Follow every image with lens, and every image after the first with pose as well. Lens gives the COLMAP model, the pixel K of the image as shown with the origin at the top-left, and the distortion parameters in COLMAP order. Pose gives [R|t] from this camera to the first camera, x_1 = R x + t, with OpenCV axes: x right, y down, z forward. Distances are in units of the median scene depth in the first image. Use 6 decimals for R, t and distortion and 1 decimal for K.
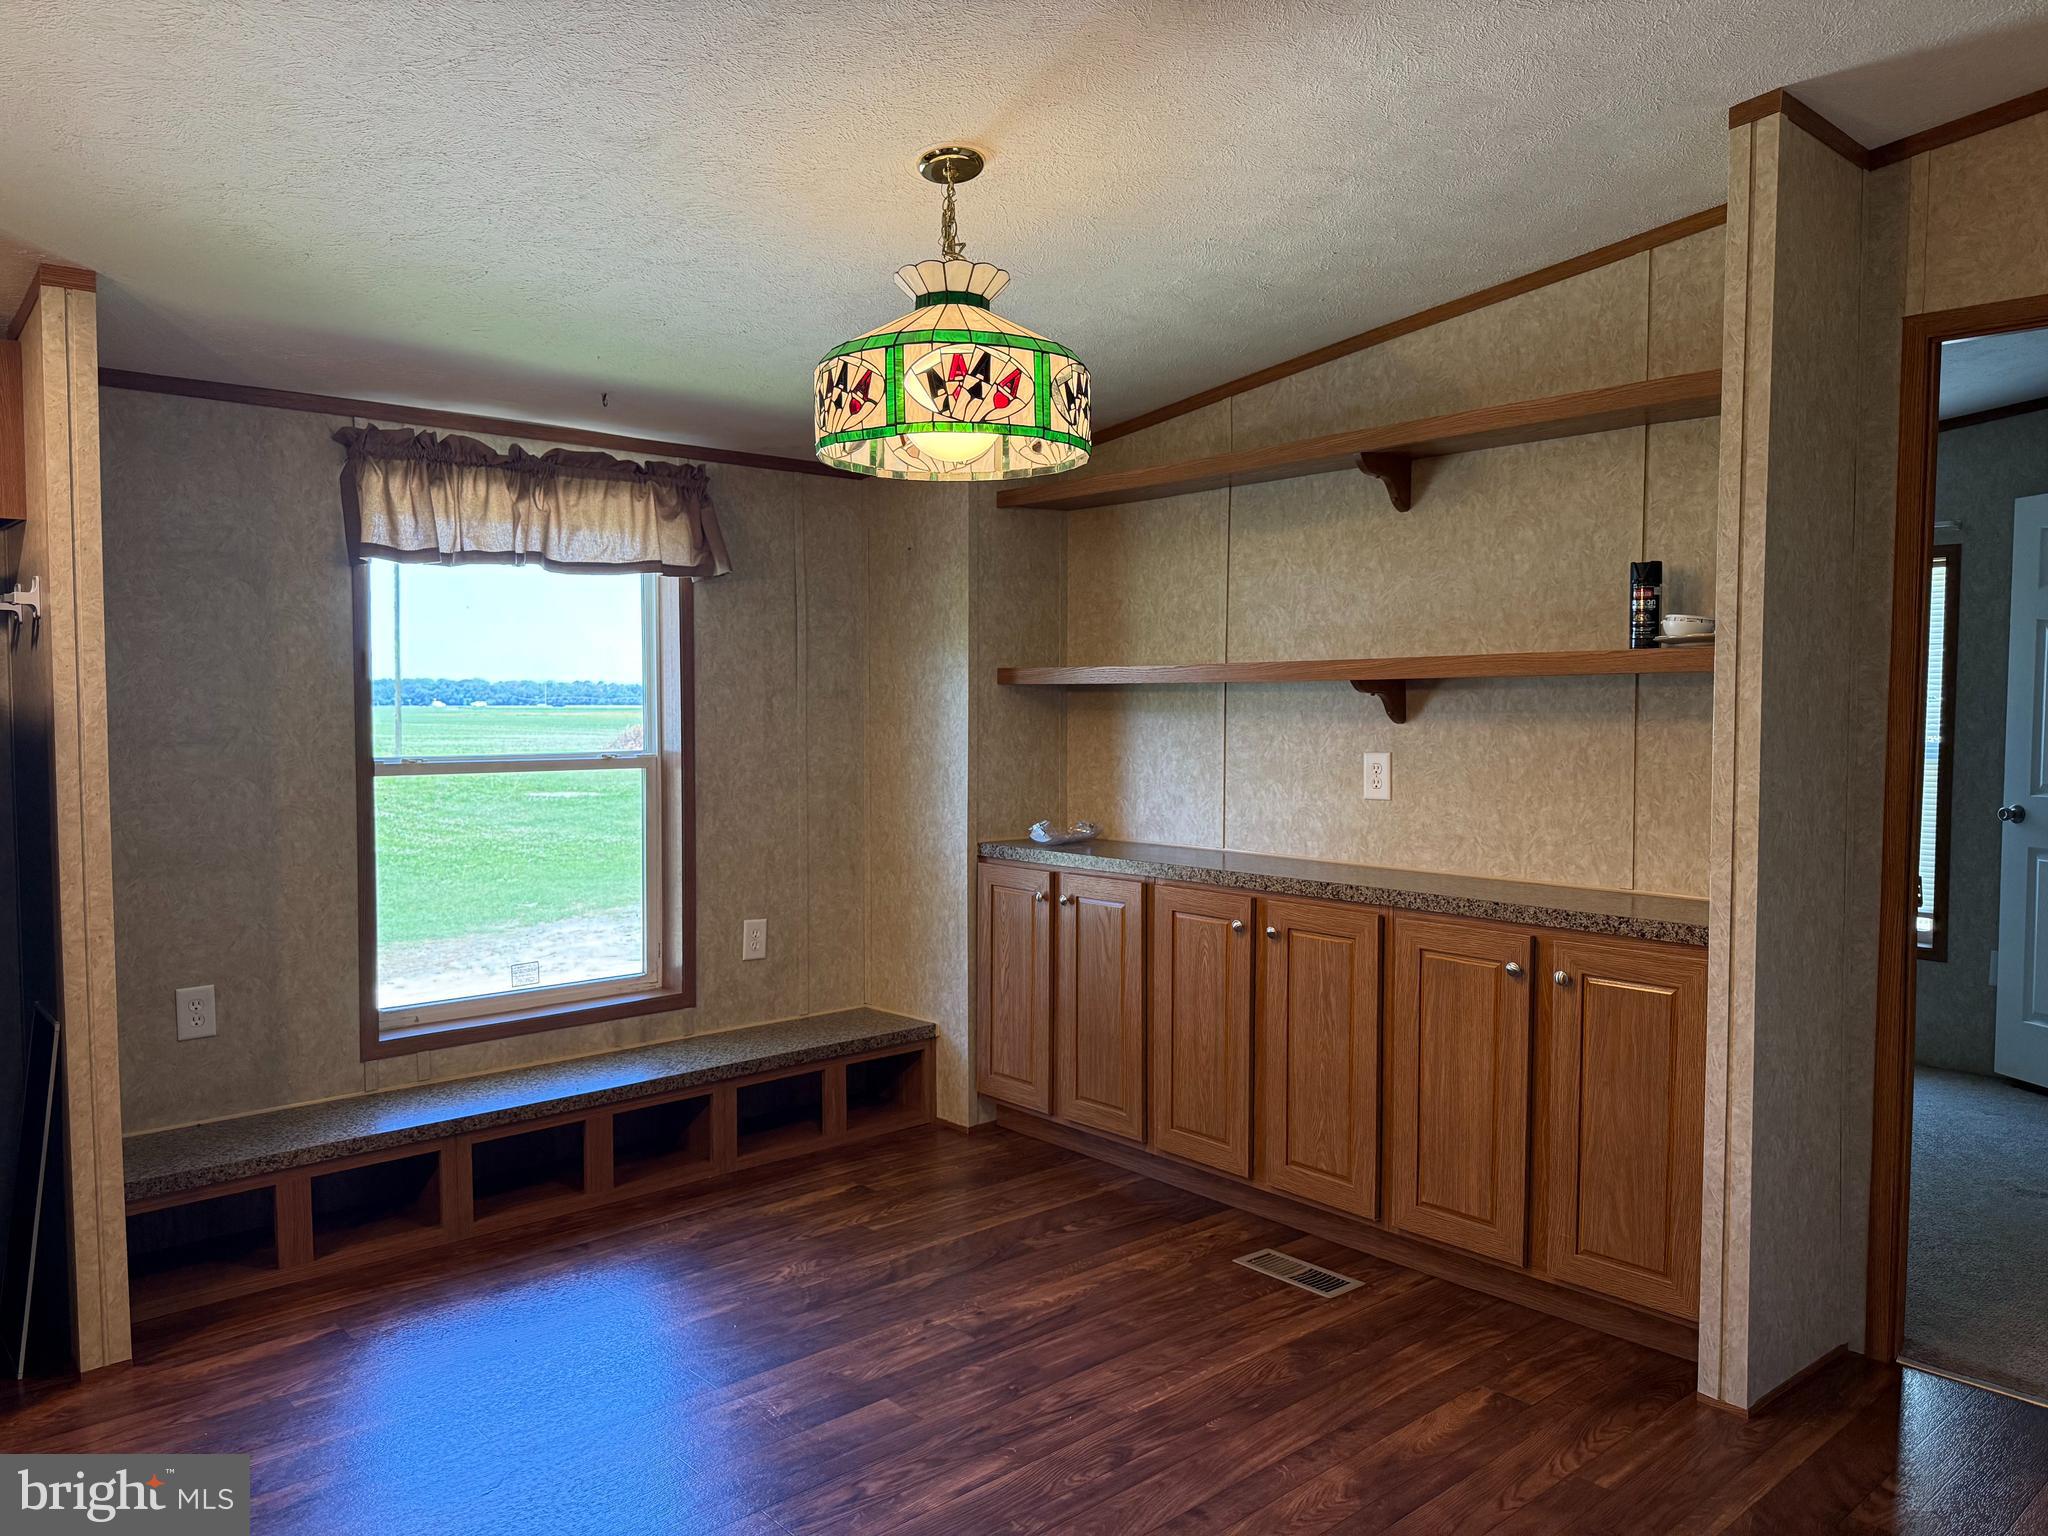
lens RADIAL K [[1436.8, 0, 1036.8], [0, 1436.8, 780.6], [0, 0, 1]] dist [0.041799, -0.042927]
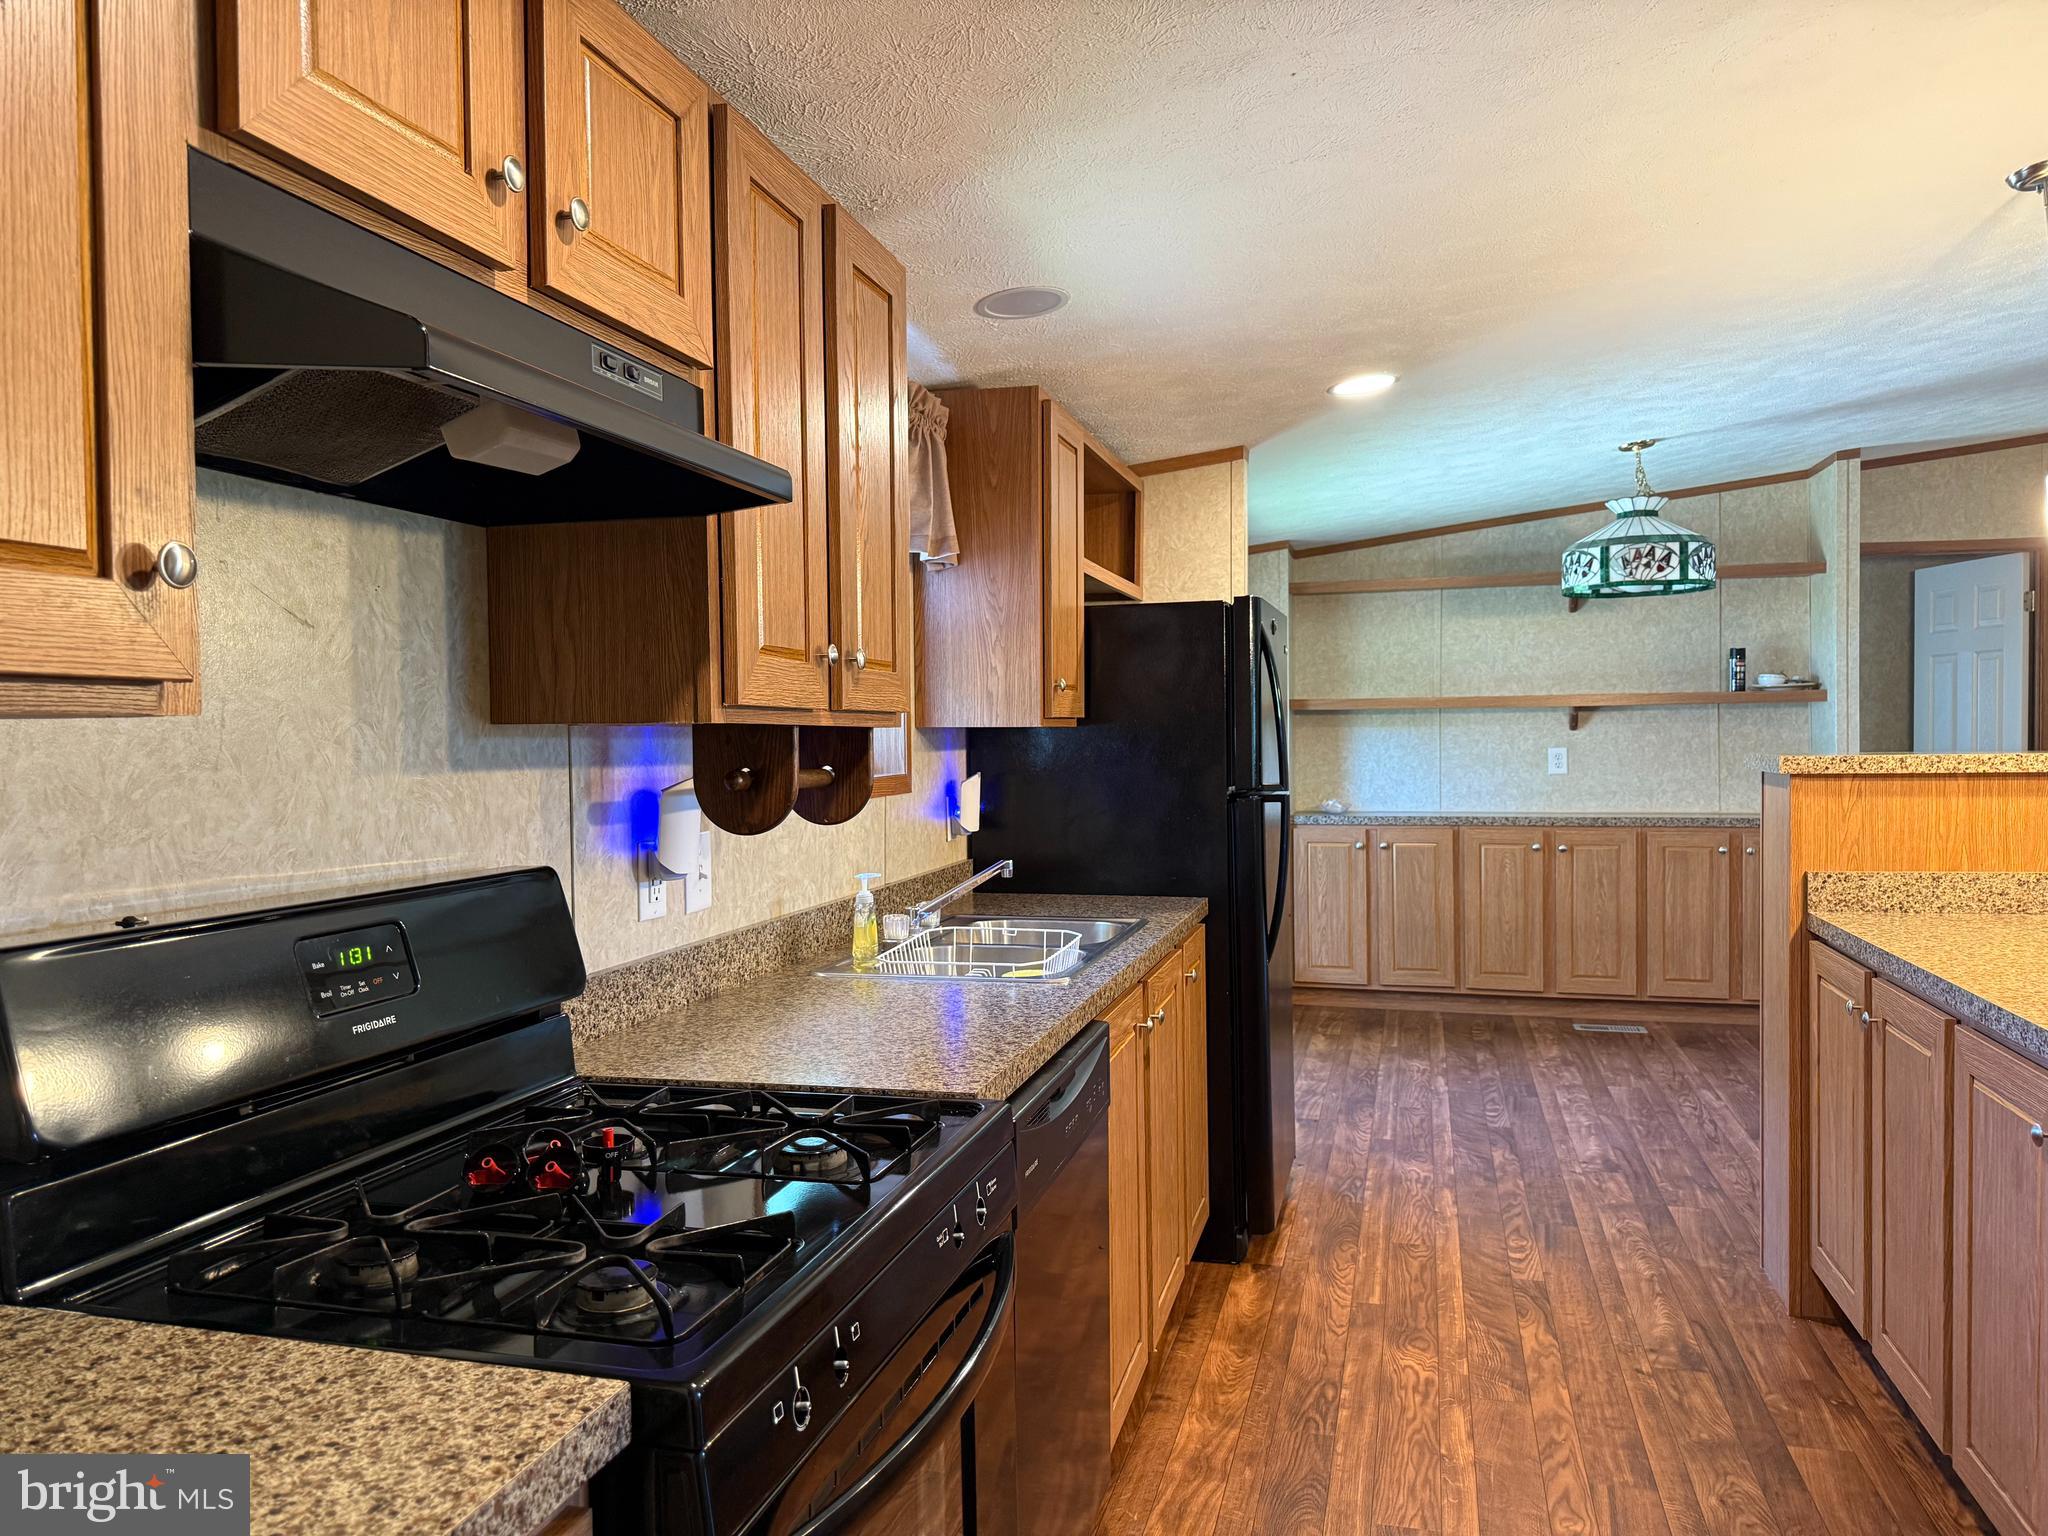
lens RADIAL K [[1436.8, 0, 1057.4], [0, 1436.8, 769.1], [0, 0, 1]] dist [0.041799, -0.042927]
pose [[0.845557, -0.030062, 0.533039, -1.293163], [0.041700, 0.999082, -0.009803, -0.001152], [-0.532255, 0.030517, 0.846034, -0.179965]]
